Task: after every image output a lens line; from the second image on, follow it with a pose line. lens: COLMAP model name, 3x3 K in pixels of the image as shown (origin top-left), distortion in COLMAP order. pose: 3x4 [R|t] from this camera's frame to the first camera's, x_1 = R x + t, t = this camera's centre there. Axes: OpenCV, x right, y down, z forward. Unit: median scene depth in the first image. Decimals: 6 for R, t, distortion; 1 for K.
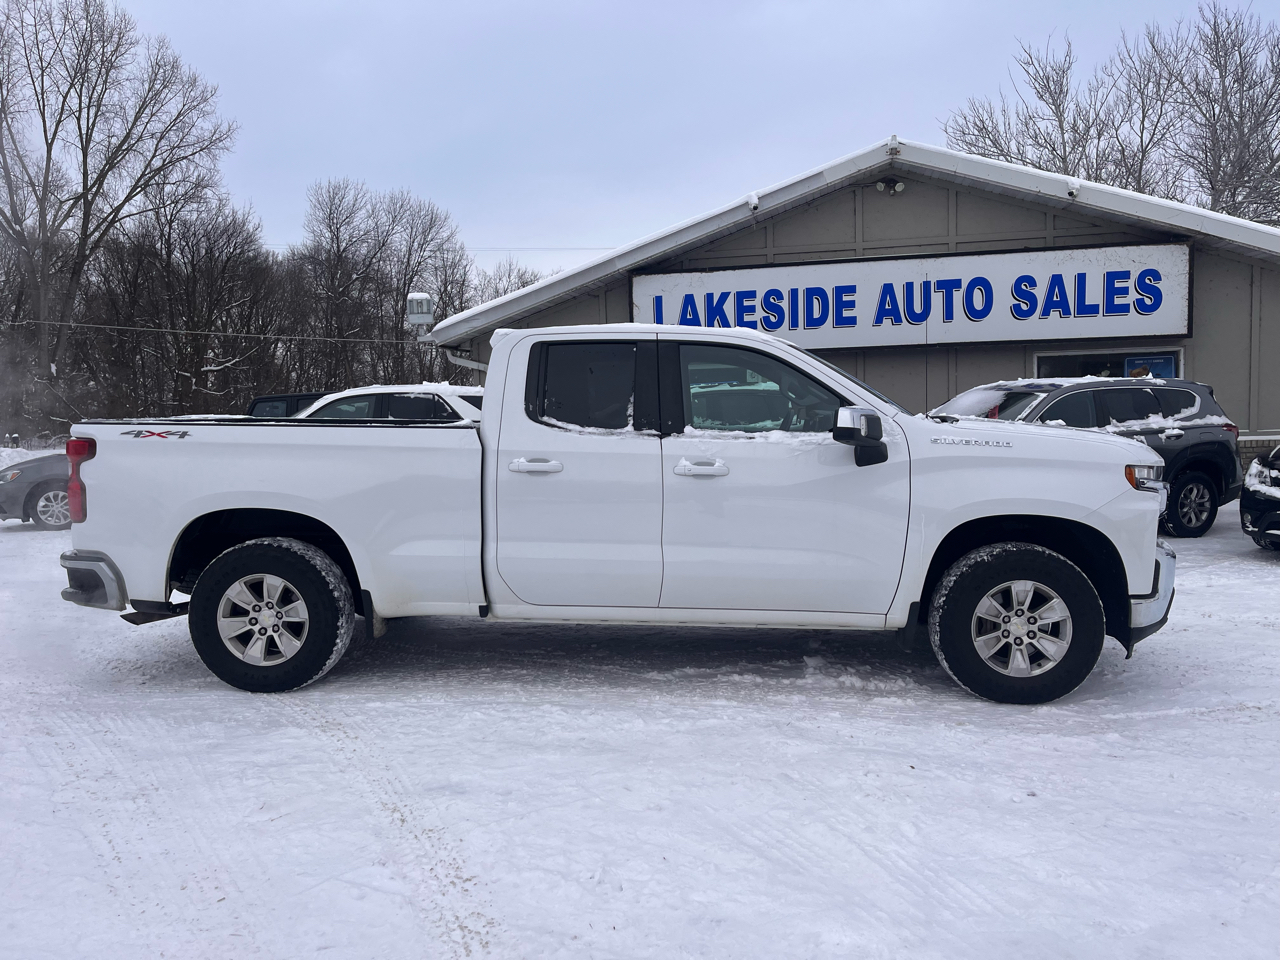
lens RADIAL K [[949.8, 0, 649.7], [0, 949.8, 472.3], [0, 0, 1]] dist [0.072257, -0.094965]
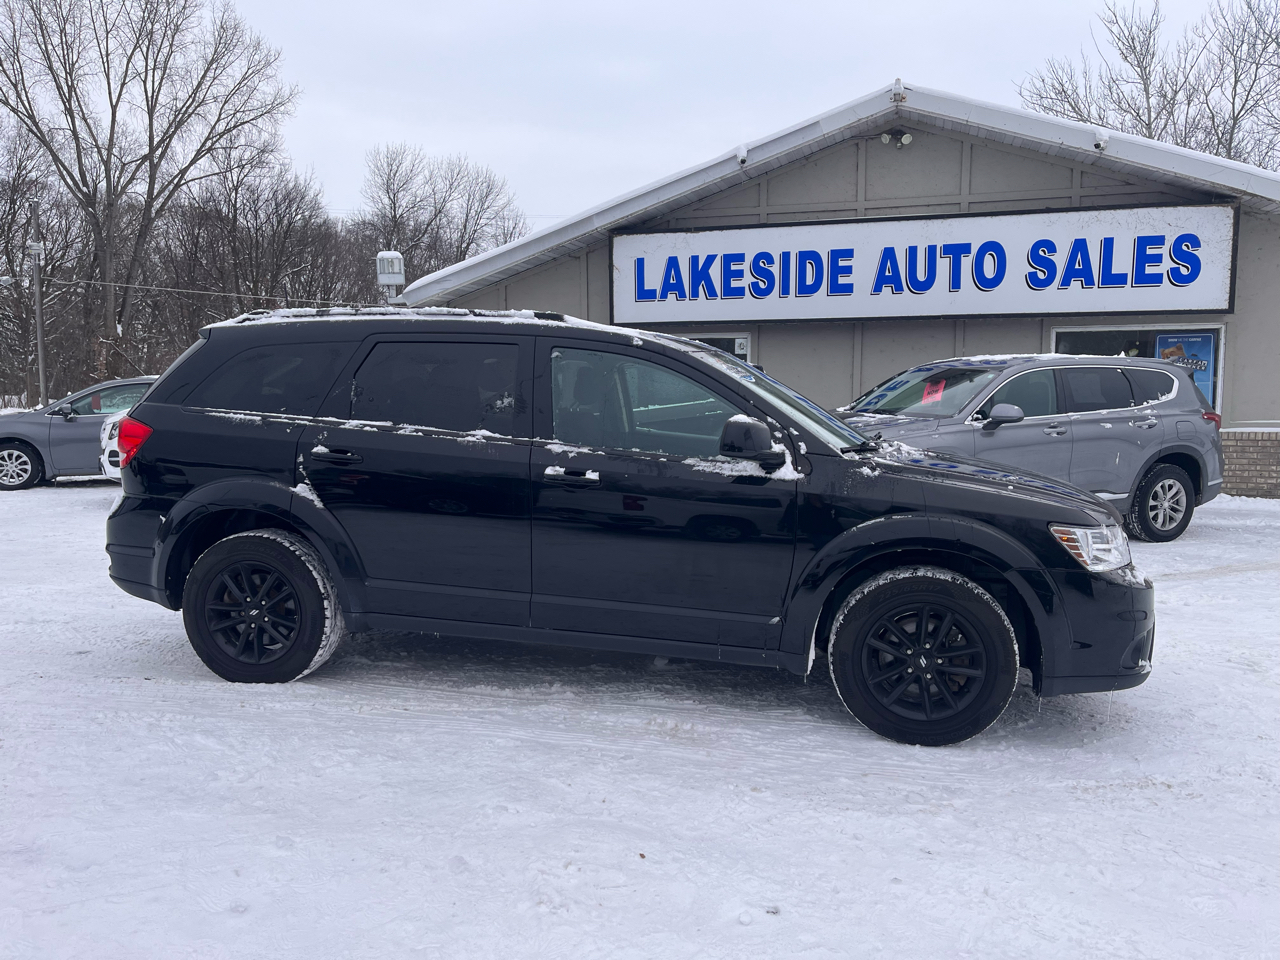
lens RADIAL K [[949.8, 0, 647.7], [0, 949.8, 477.1], [0, 0, 1]] dist [0.072257, -0.094965]
pose [[0.996708, 0.031772, -0.074594, 0.095368], [-0.029386, 0.999028, 0.032859, -0.003998], [0.075565, -0.030559, 0.996672, 0.076643]]
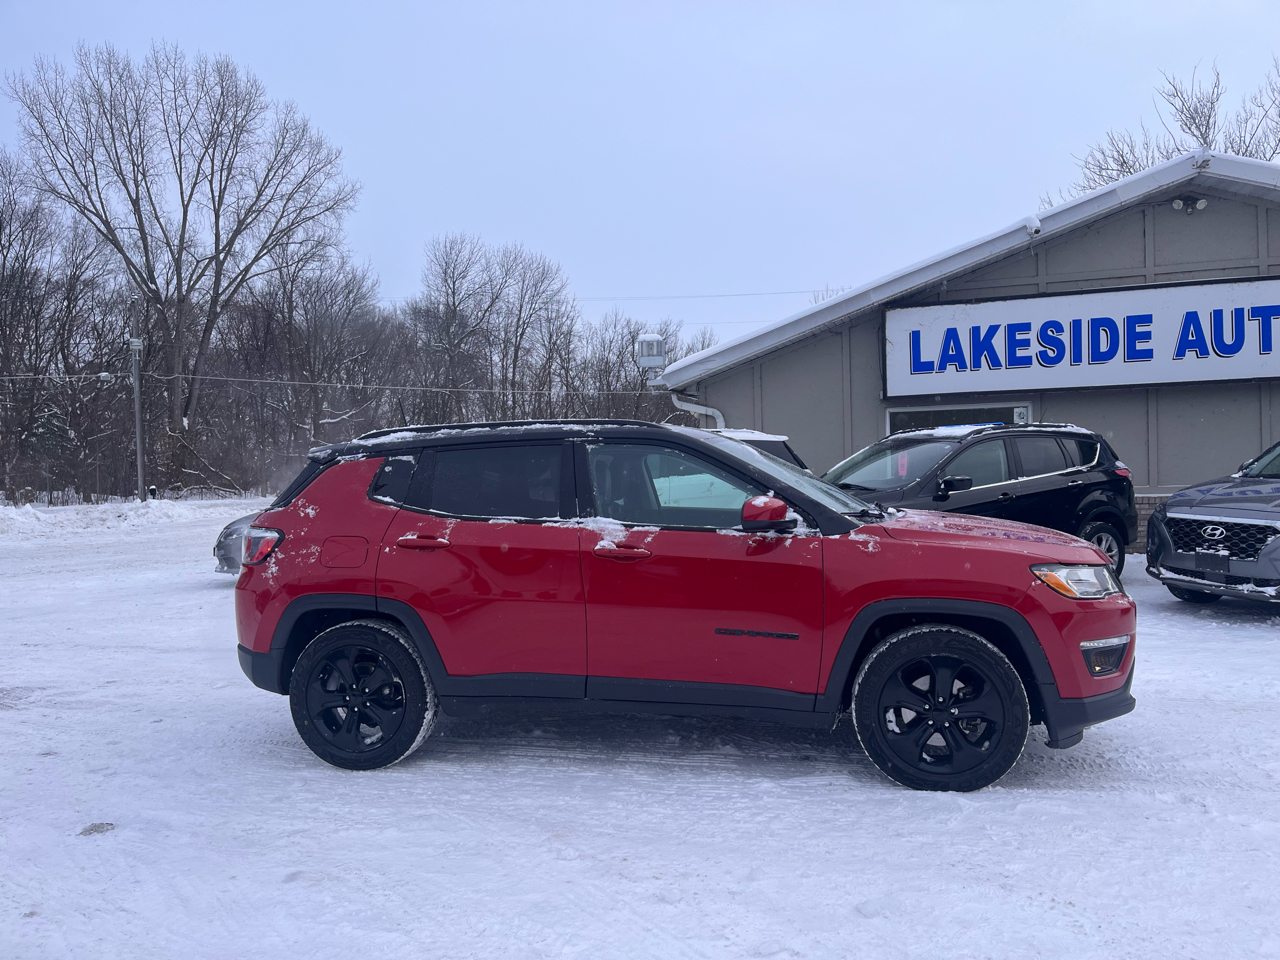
lens RADIAL K [[949.8, 0, 642.9], [0, 949.8, 490.7], [0, 0, 1]] dist [0.072257, -0.094965]
pose [[0.996307, -0.001740, -0.085842, -0.179365], [-0.001144, 0.999437, -0.033539, -0.000848], [0.085852, 0.033513, 0.995744, 0.071030]]
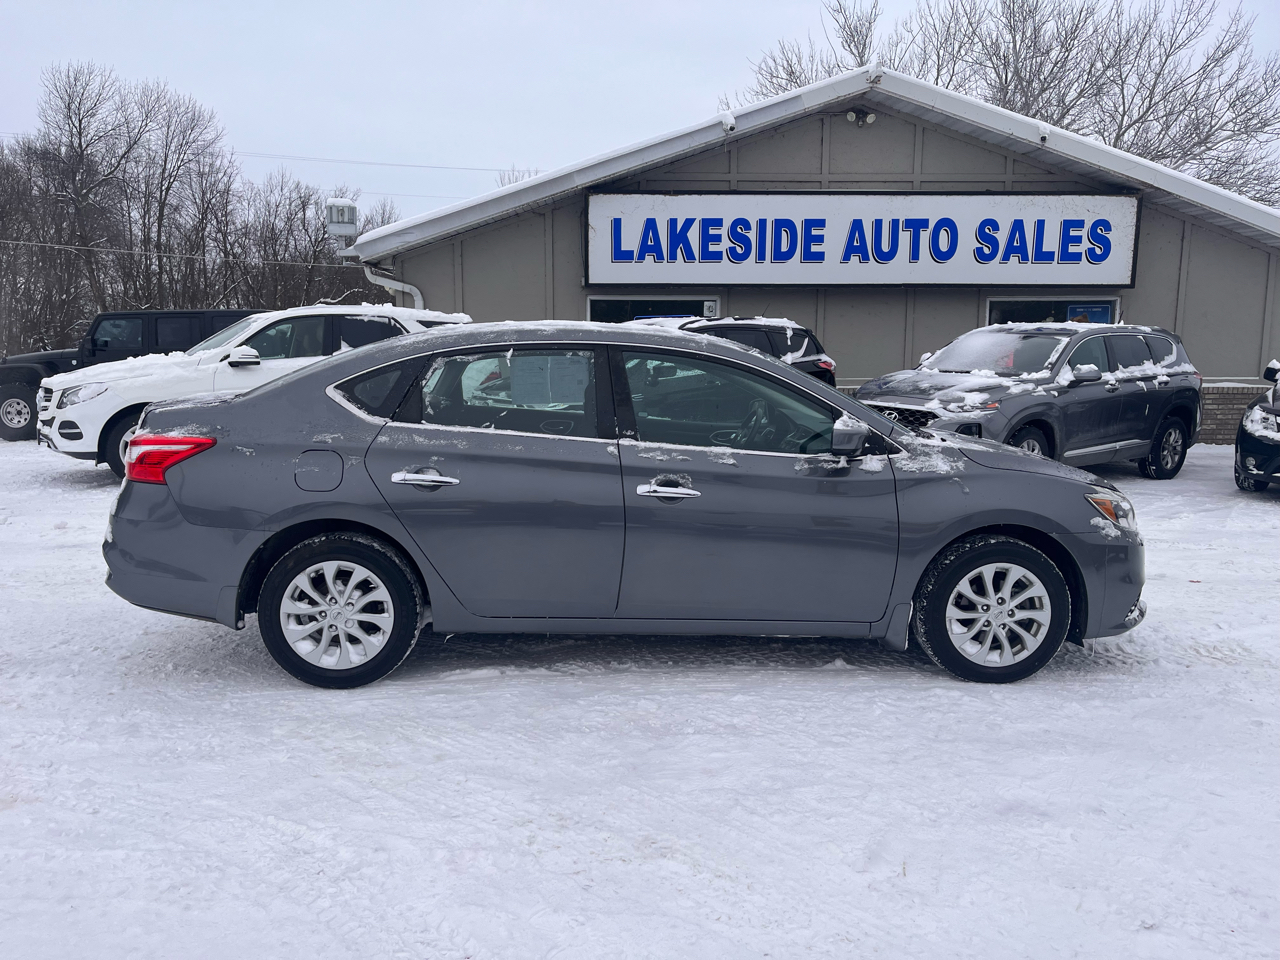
lens RADIAL K [[949.8, 0, 630.3], [0, 949.8, 480.2], [0, 0, 1]] dist [0.072257, -0.094965]
pose [[0.973115, -0.003917, 0.230286, -0.198932], [-0.013166, 0.997274, 0.072599, -0.000154], [-0.229943, -0.073679, 0.970411, 0.086793]]
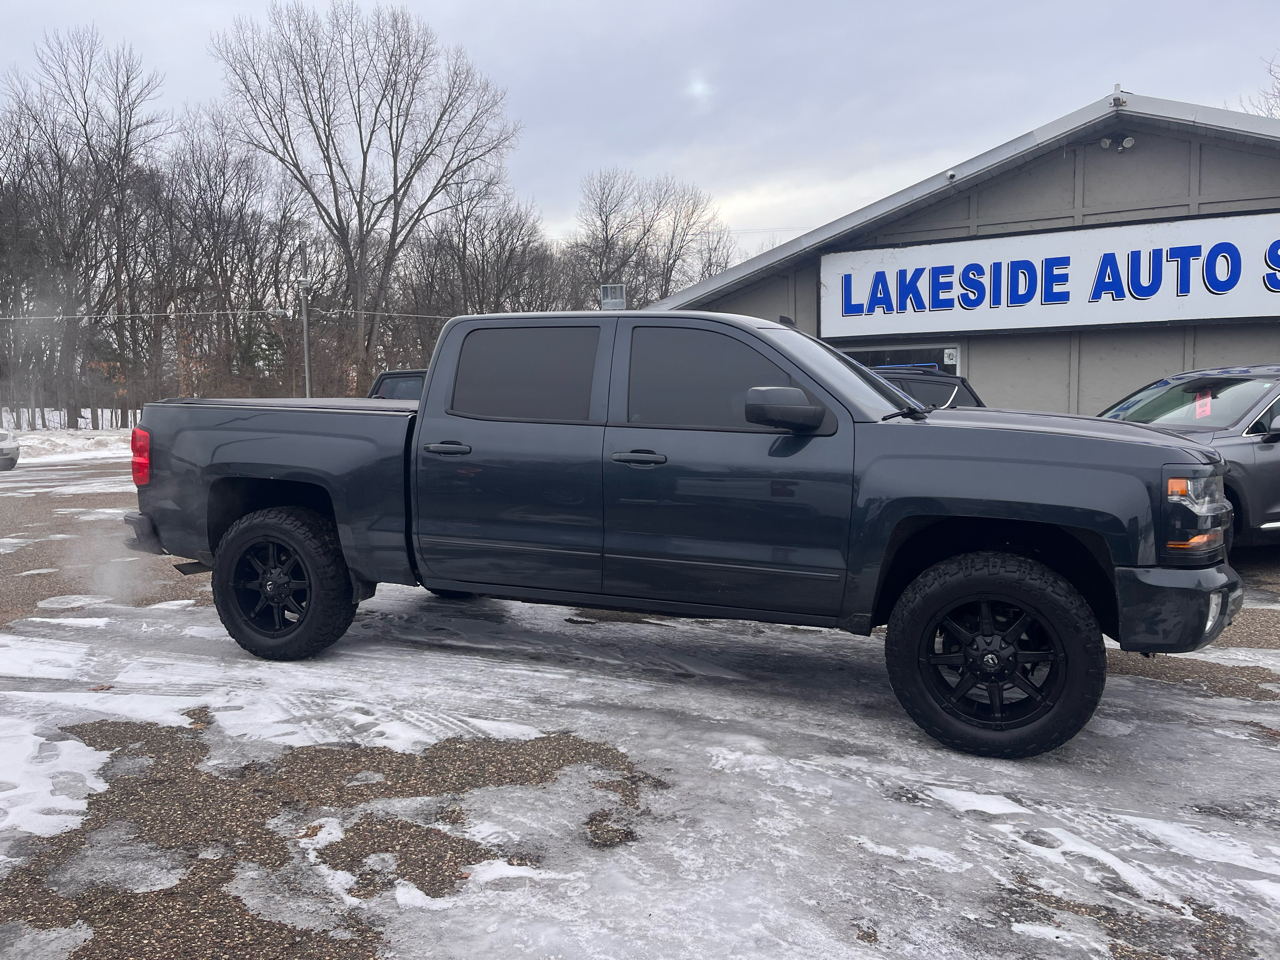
lens RADIAL K [[949.8, 0, 637.5], [0, 949.8, 476.0], [0, 0, 1]] dist [0.072257, -0.094965]
pose [[0.956027, 0.034092, -0.291289, 0.097483], [-0.026998, 0.999234, 0.028340, -0.005430], [0.292032, -0.019230, 0.956215, 0.020041]]
